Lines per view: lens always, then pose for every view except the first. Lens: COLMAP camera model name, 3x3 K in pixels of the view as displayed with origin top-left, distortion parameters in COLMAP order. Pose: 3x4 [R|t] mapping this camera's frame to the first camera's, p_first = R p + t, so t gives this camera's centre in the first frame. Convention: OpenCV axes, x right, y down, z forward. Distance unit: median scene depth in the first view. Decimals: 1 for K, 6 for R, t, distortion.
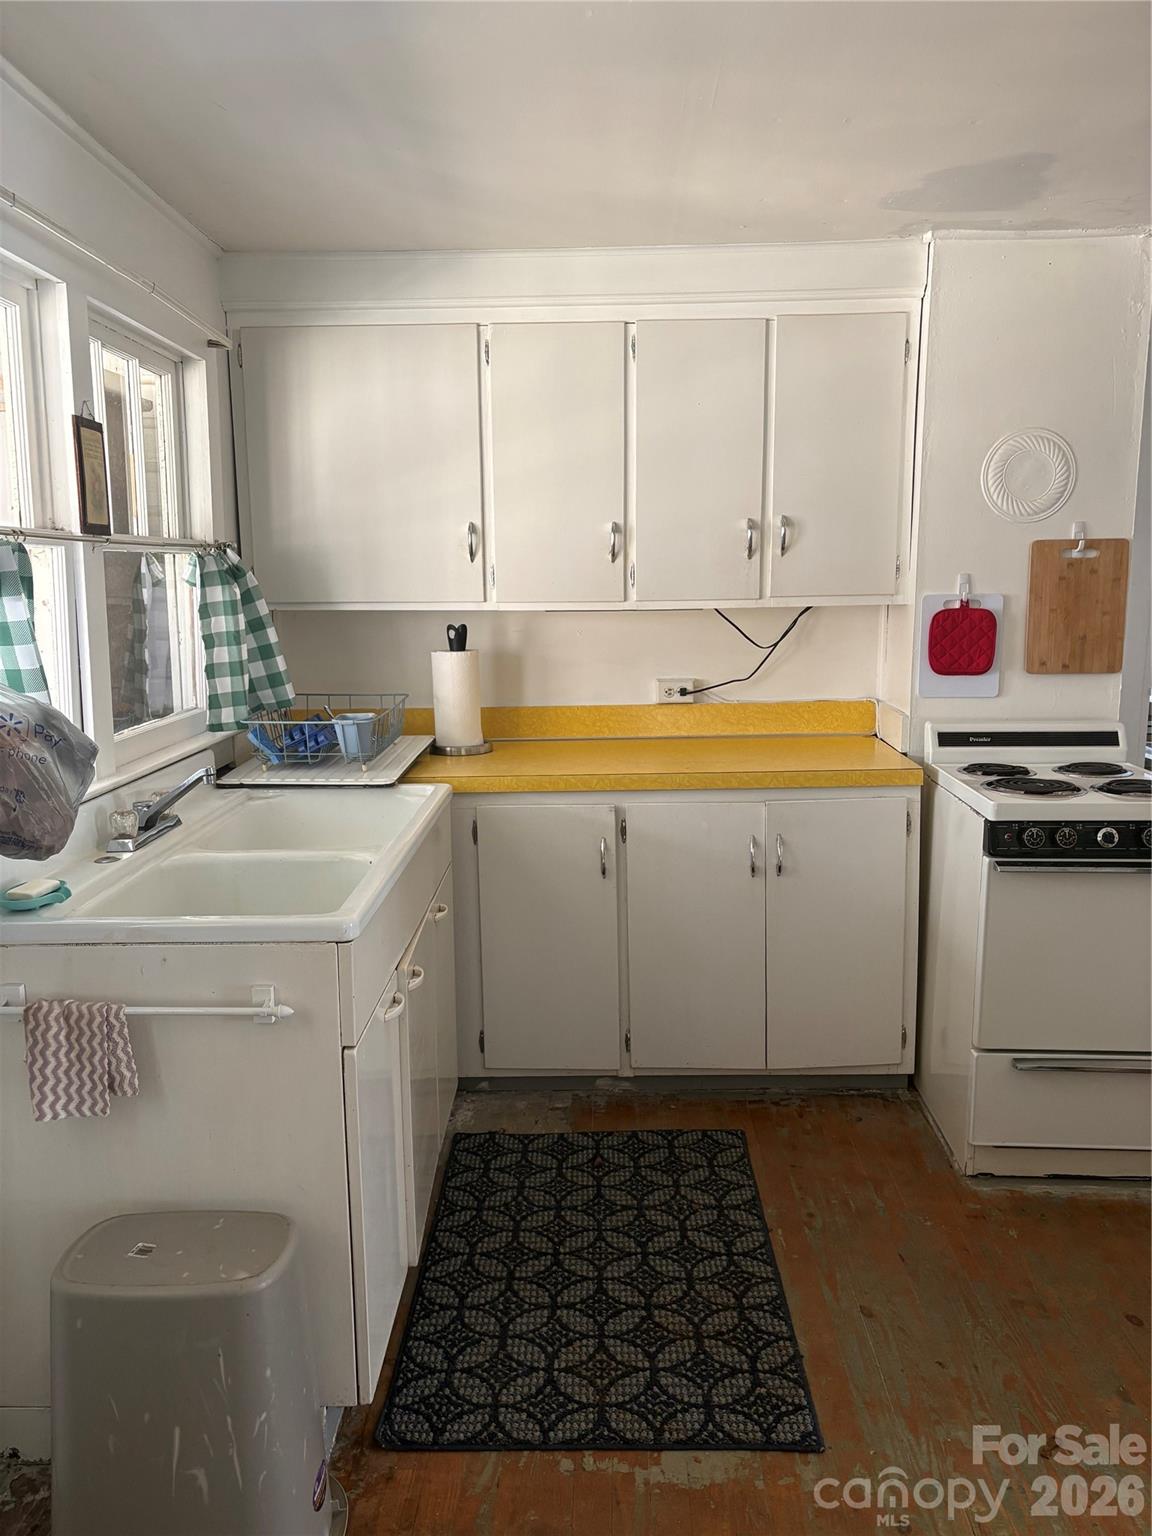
lens RADIAL K [[1150.3, 0, 568.4], [0, 1150.3, 760.6], [0, 0, 1]] dist [0.052597, -0.058514]
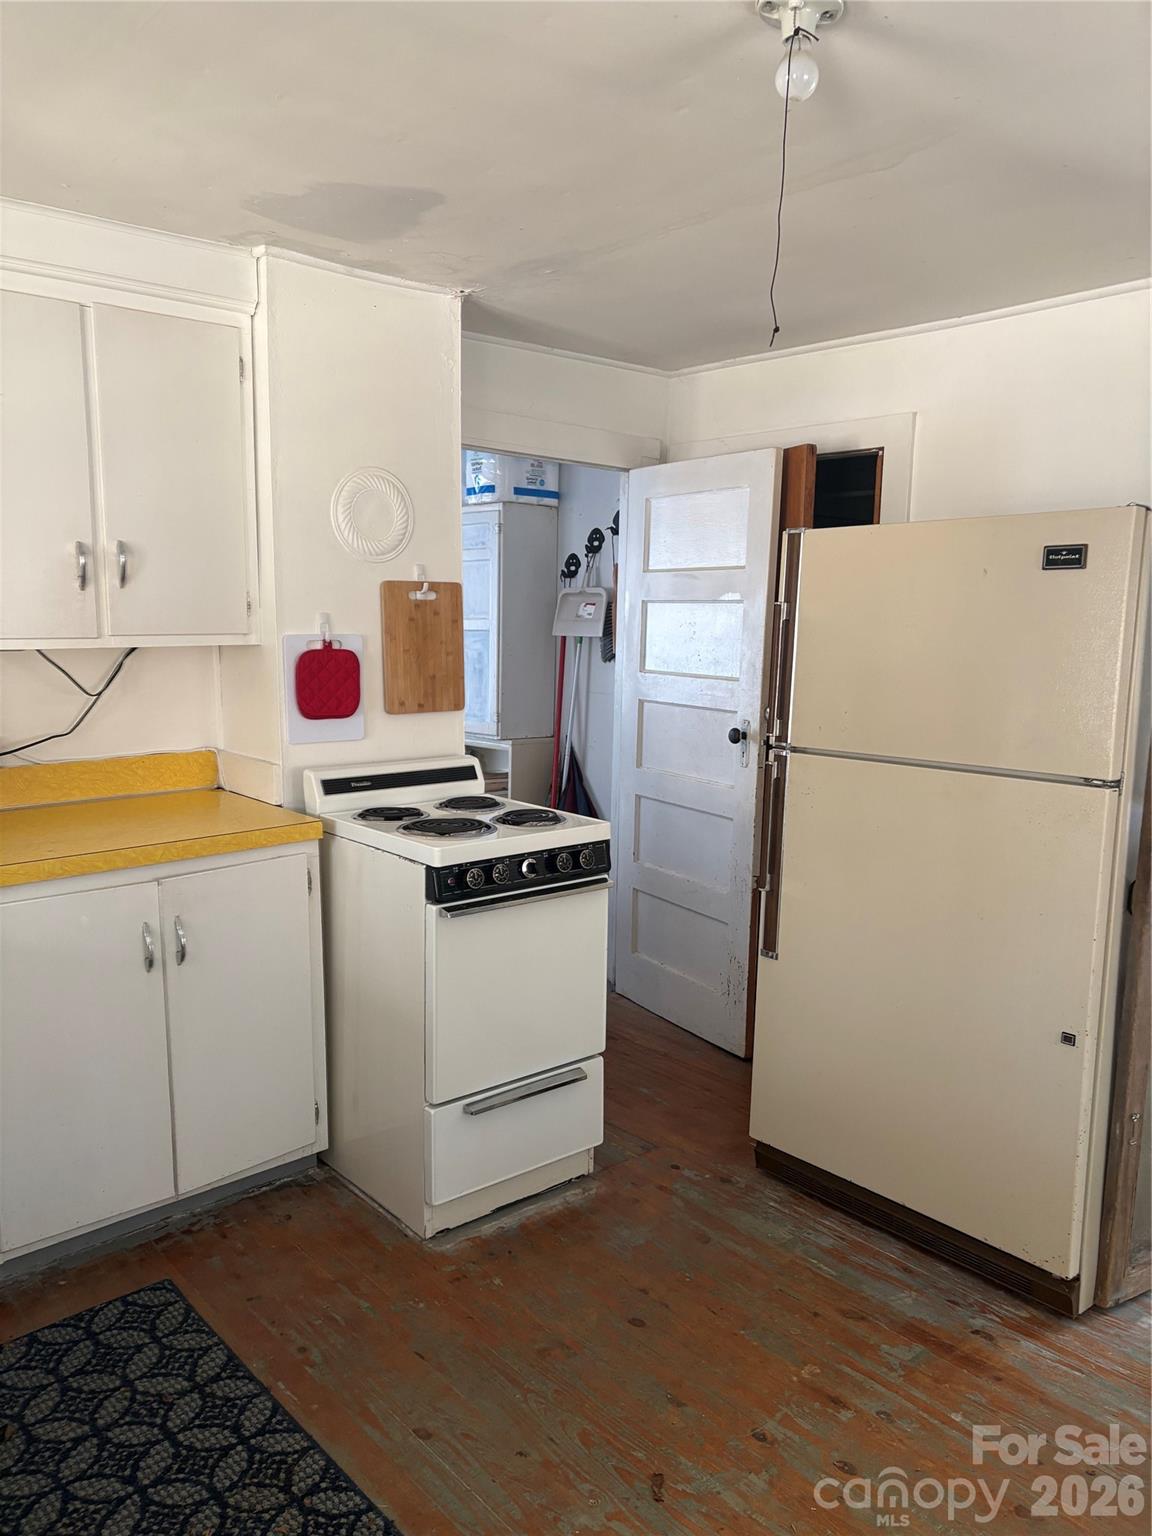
lens RADIAL K [[1150.3, 0, 581.9], [0, 1150.3, 767.2], [0, 0, 1]] dist [0.052597, -0.058514]
pose [[0.742953, -0.075168, 0.665109, -0.150191], [0.092621, 0.995660, 0.009064, -0.024270], [-0.662904, 0.054869, 0.746691, 0.159364]]
